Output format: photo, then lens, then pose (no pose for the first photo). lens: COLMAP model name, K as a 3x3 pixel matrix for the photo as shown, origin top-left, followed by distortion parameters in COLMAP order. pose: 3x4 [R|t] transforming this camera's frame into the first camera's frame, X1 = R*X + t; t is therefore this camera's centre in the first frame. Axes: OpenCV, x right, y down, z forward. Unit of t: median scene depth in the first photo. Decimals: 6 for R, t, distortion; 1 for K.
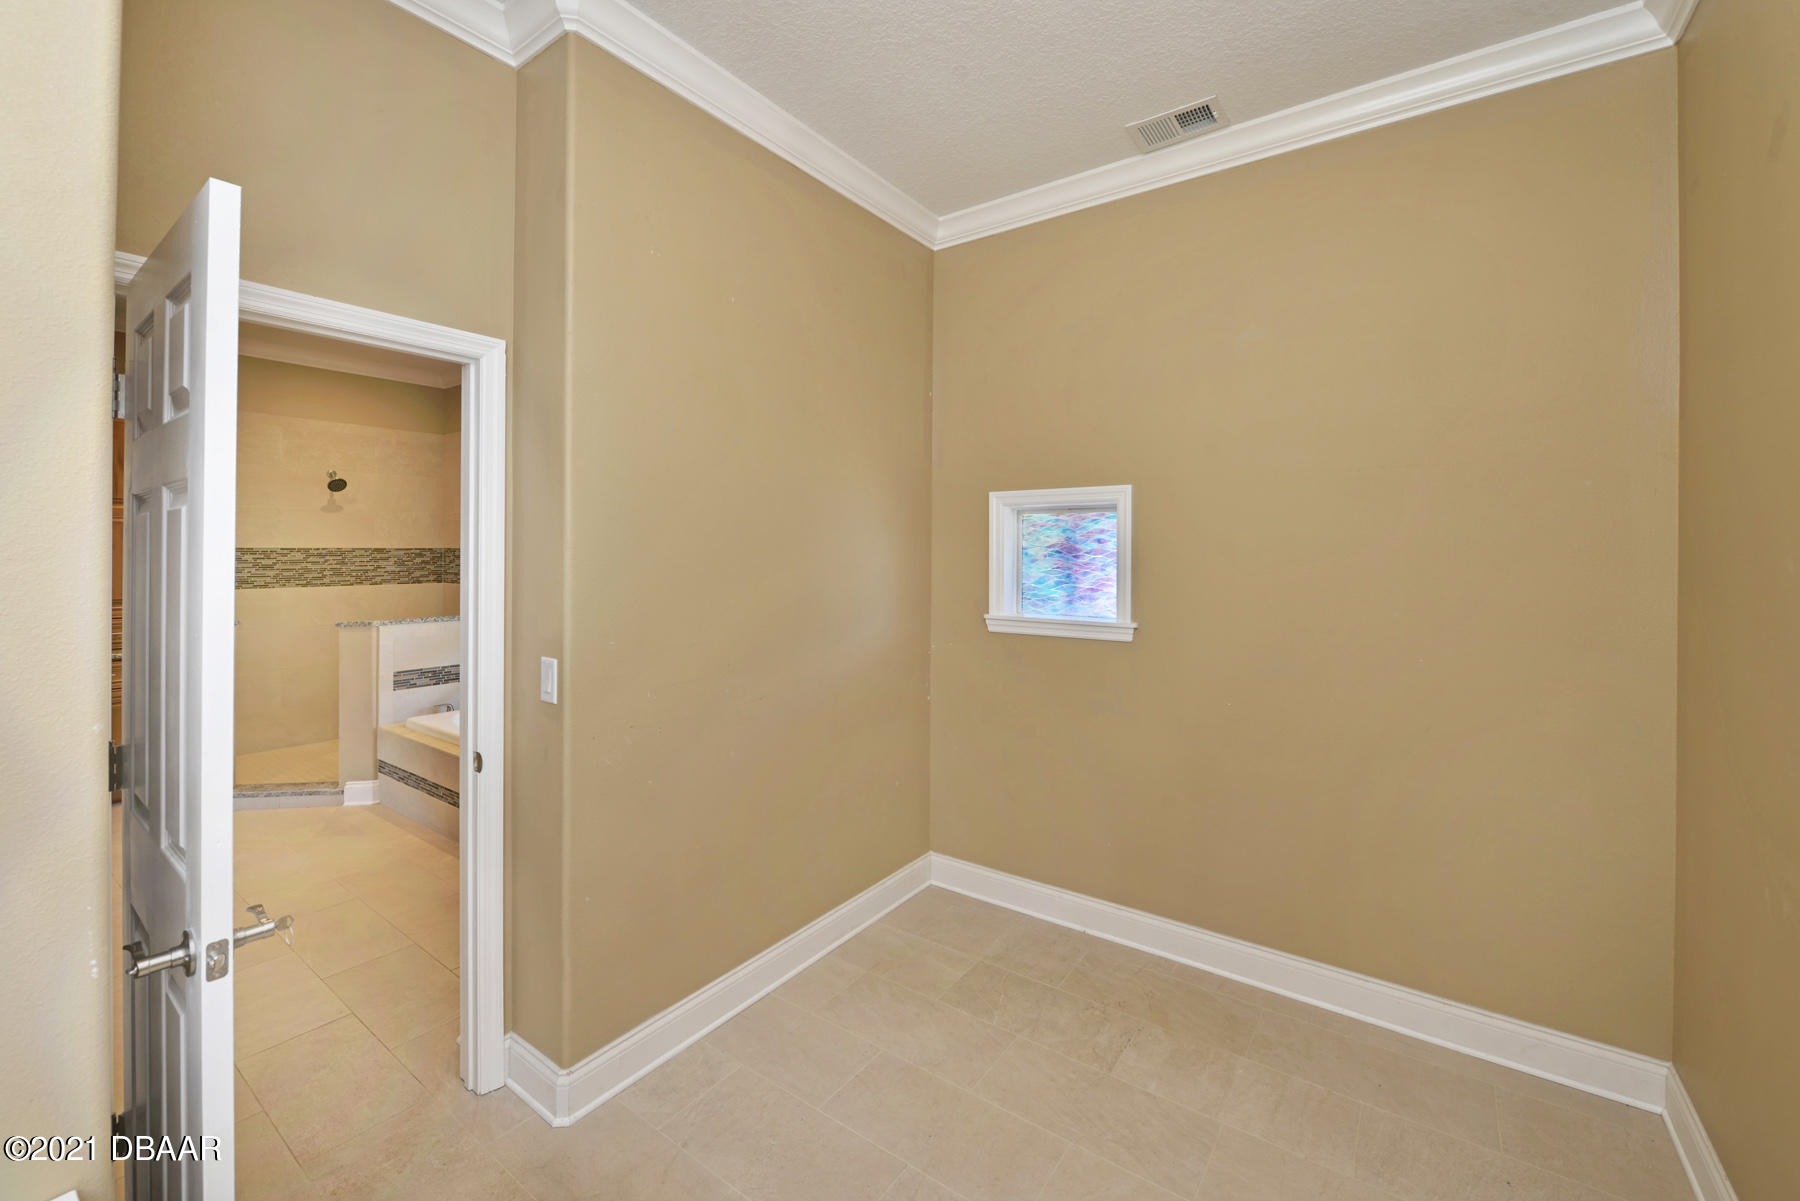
lens RADIAL K [[724.5, 0, 865.9], [0, 724.5, 553.0], [0, 0, 1]] dist [-0.001764, -0.000393]
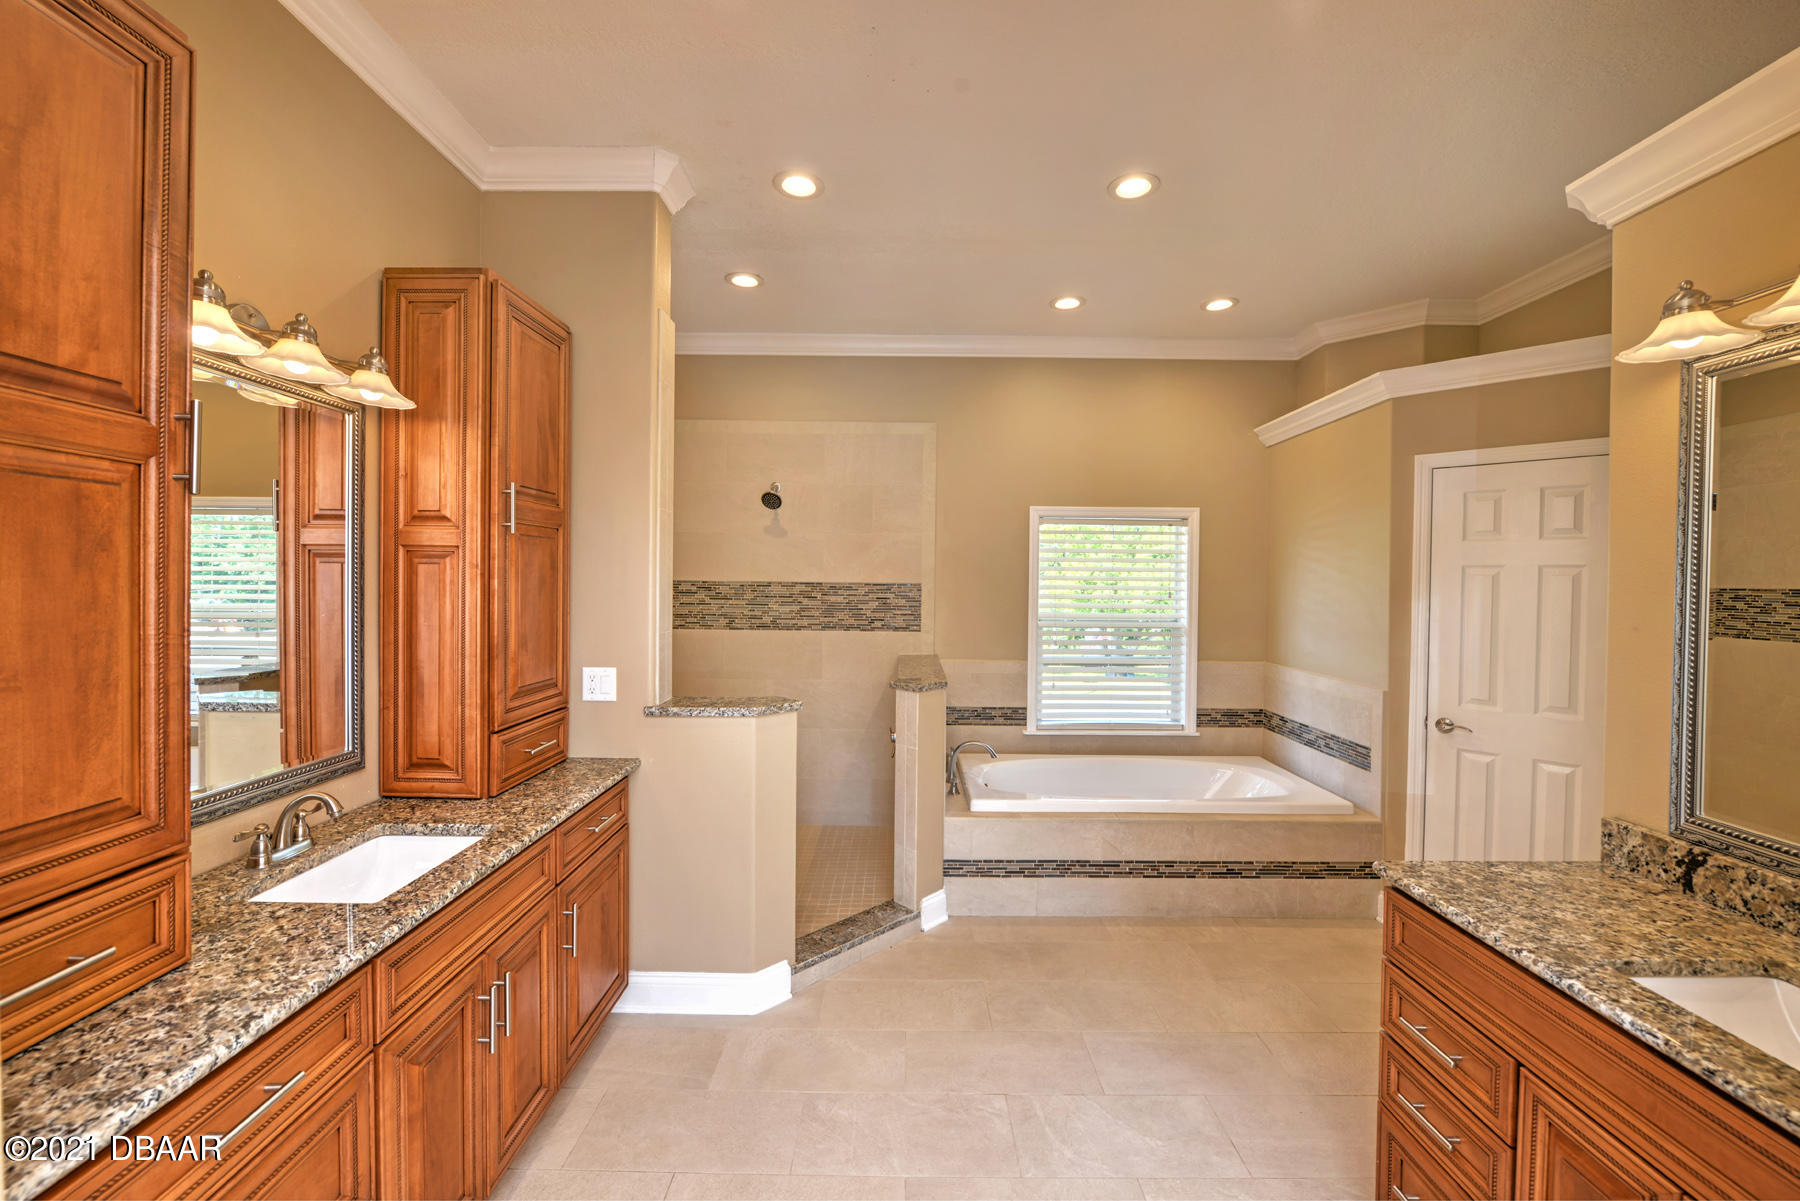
lens RADIAL K [[724.5, 0, 892.6], [0, 724.5, 600.5], [0, 0, 1]] dist [-0.001764, -0.000393]
pose [[0.822318, -0.013413, 0.568870, -0.913326], [-0.003233, 0.999596, 0.028241, -0.008405], [-0.569019, -0.025063, 0.821942, 0.323581]]
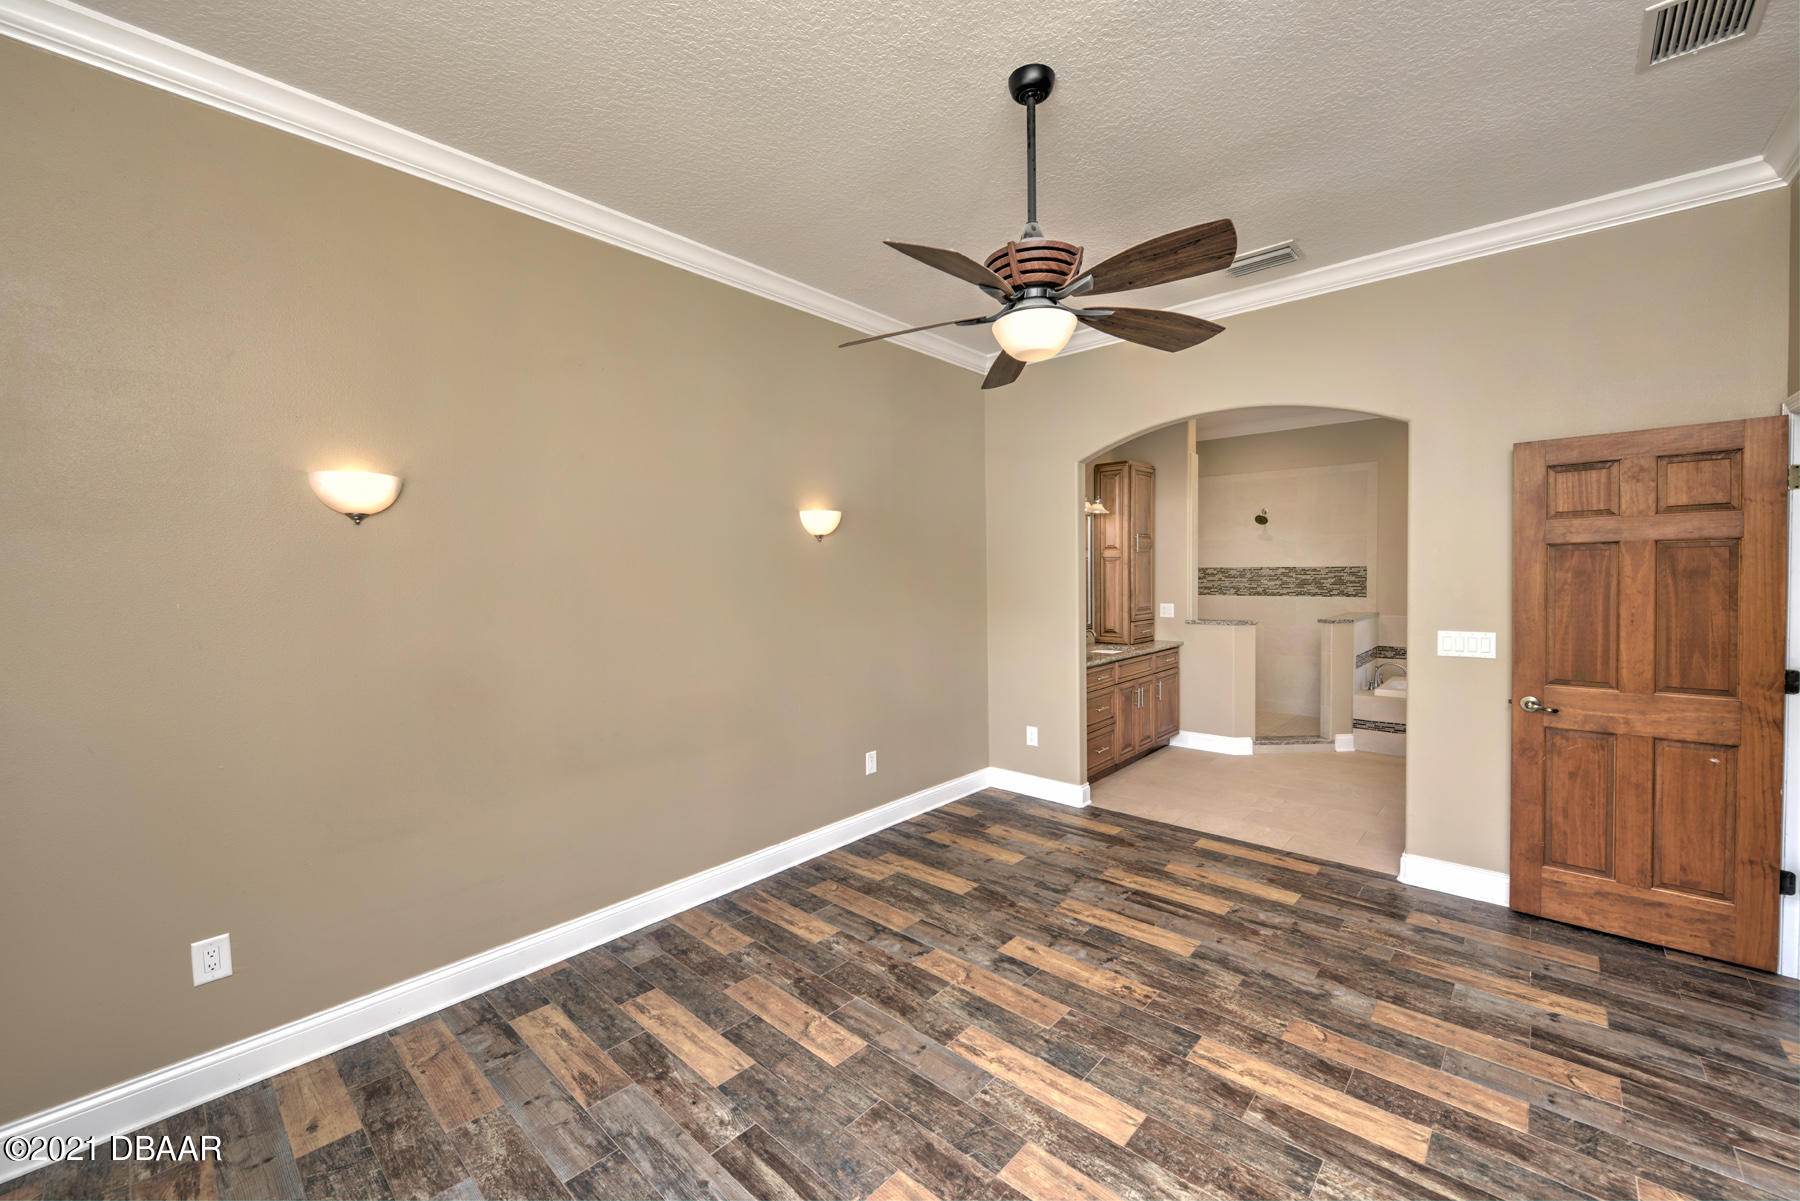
lens RADIAL K [[724.5, 0, 894.4], [0, 724.5, 588.0], [0, 0, 1]] dist [-0.001764, -0.000393]
pose [[0.993556, -0.012602, -0.112639, -1.104784], [0.015238, 0.999629, 0.022567, -0.008360], [0.112313, -0.024138, 0.993380, -0.380932]]
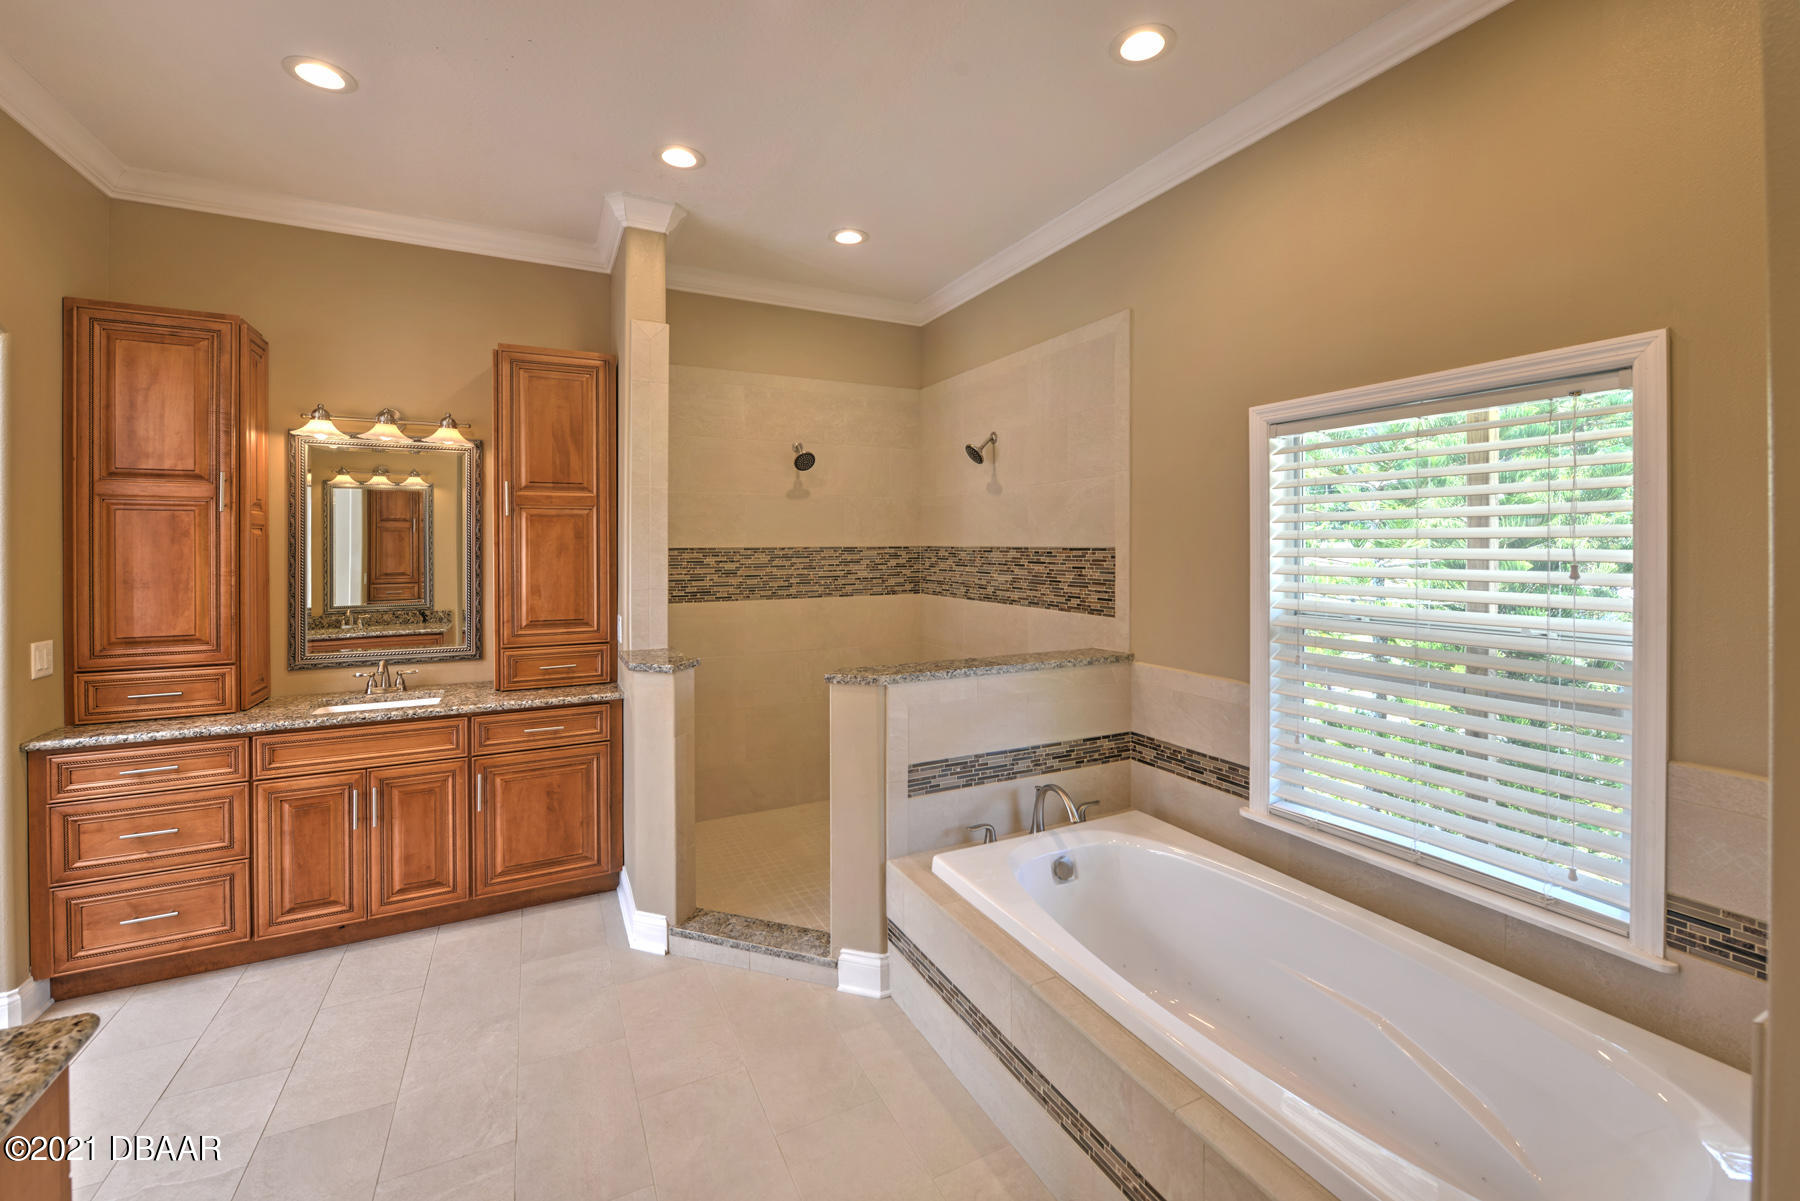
lens RADIAL K [[724.5, 0, 866.1], [0, 724.5, 552.9], [0, 0, 1]] dist [-0.001764, -0.000393]
pose [[0.877228, -0.002426, -0.480068, -0.327770], [0.005637, 0.999970, 0.005247, -0.004512], [0.480041, -0.007309, 0.877216, 0.390451]]
